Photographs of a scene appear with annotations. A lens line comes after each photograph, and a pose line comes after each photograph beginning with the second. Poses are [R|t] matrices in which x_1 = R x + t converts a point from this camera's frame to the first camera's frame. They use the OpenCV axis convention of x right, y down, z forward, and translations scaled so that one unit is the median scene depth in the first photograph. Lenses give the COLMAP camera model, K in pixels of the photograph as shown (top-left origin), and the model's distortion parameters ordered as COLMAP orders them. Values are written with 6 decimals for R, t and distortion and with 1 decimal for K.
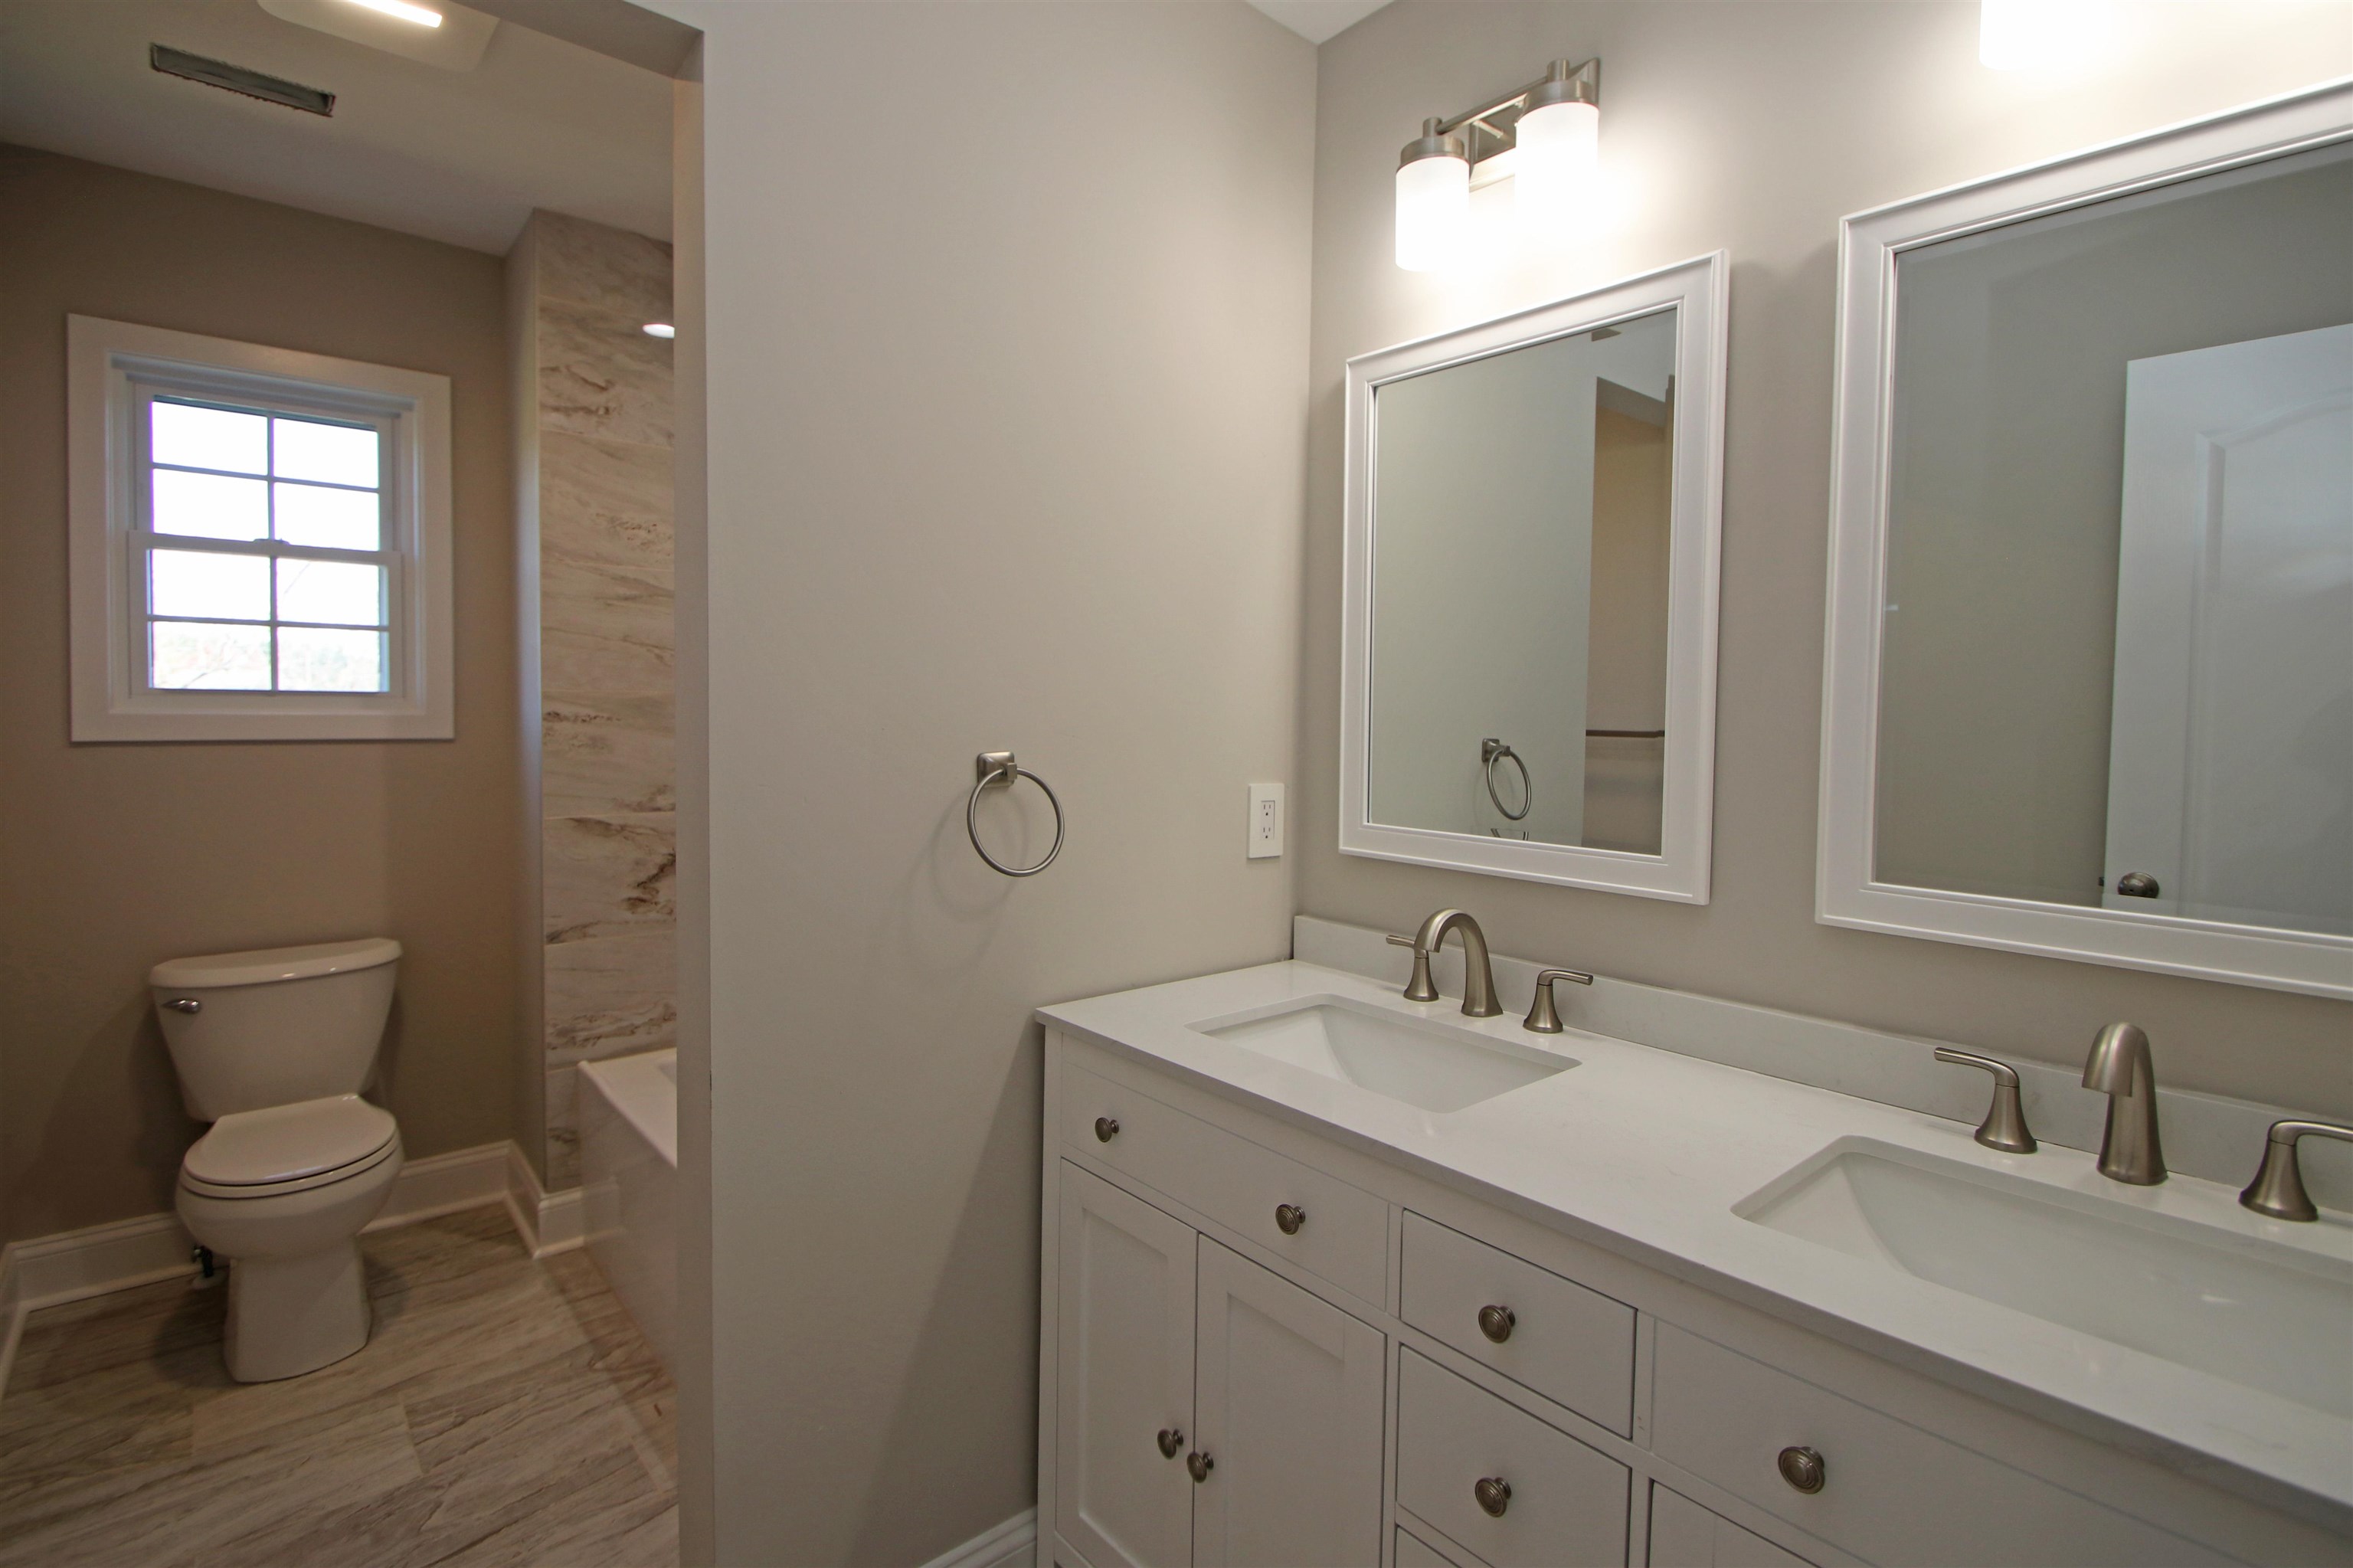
lens RADIAL K [[1130.4, 0, 1175.6], [0, 1130.4, 771.9], [0, 0, 1]] dist [0.002383, -0.000249]
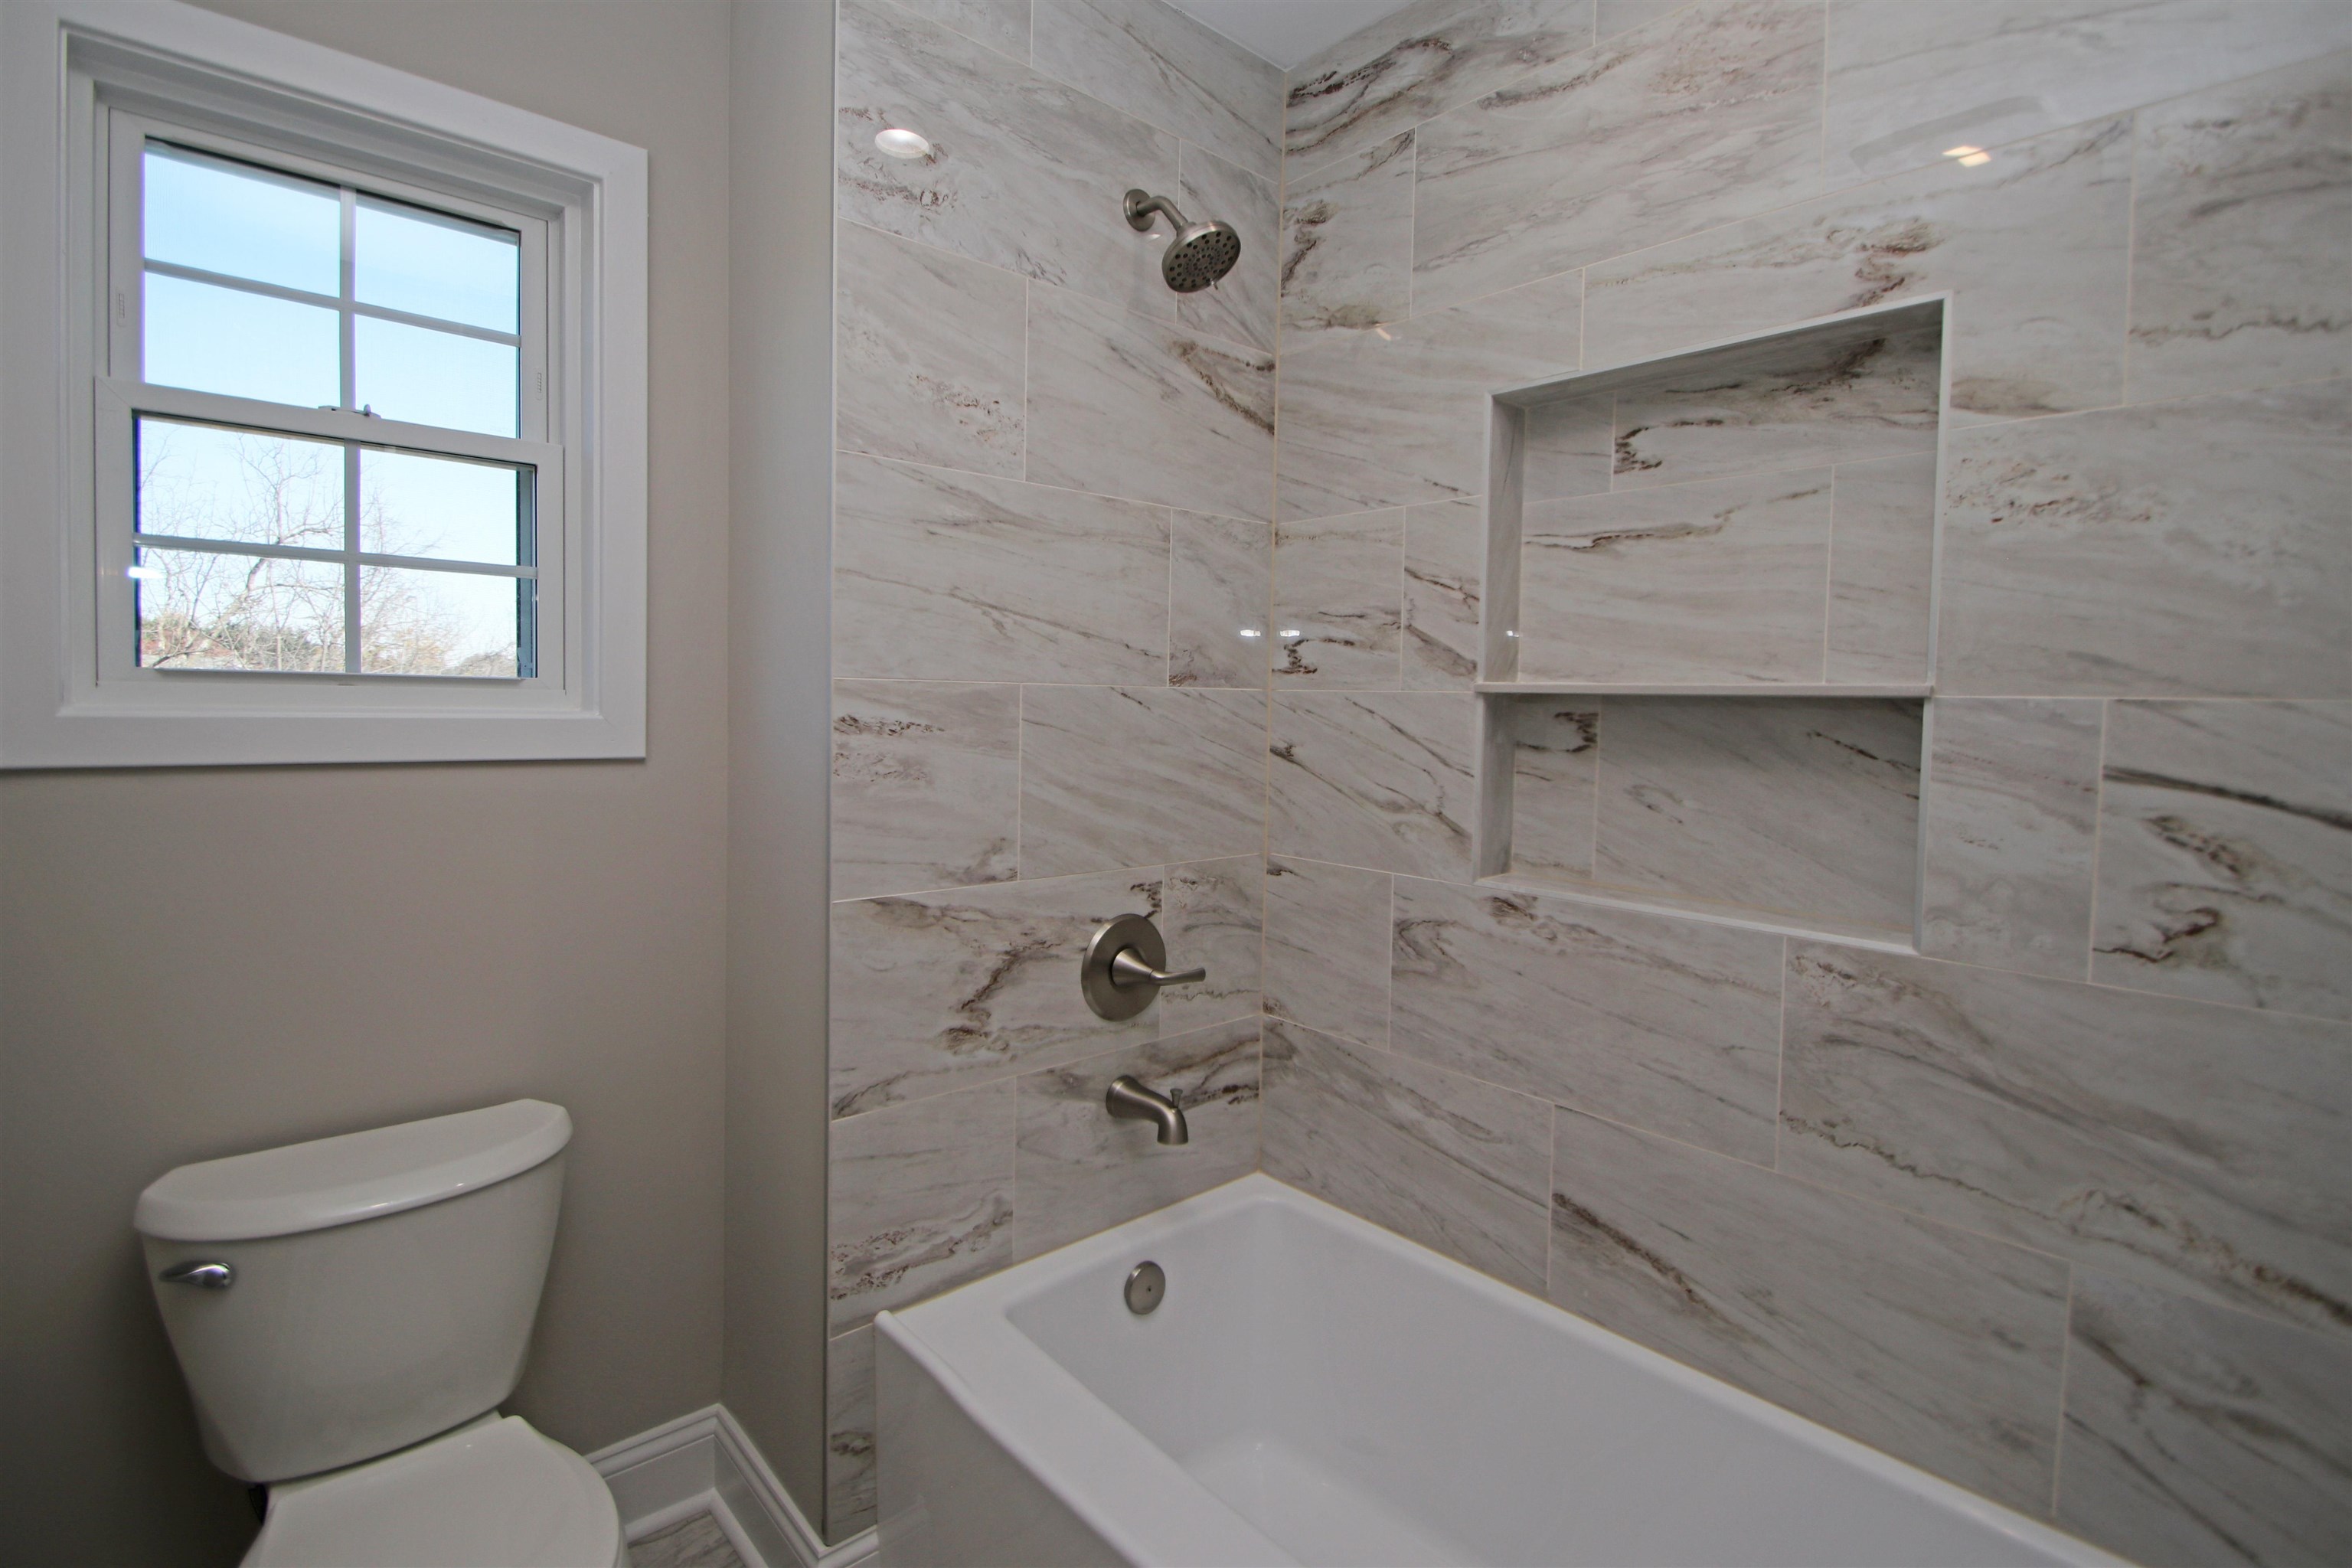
lens RADIAL K [[1129.9, 0, 1177.3], [0, 1129.9, 772.3], [0, 0, 1]] dist [0.002383, -0.000249]
pose [[0.999776, 0.010462, 0.018383, -0.382850], [-0.010596, 0.999918, 0.007193, -0.029578], [-0.018306, -0.007386, 0.999805, 0.411244]]
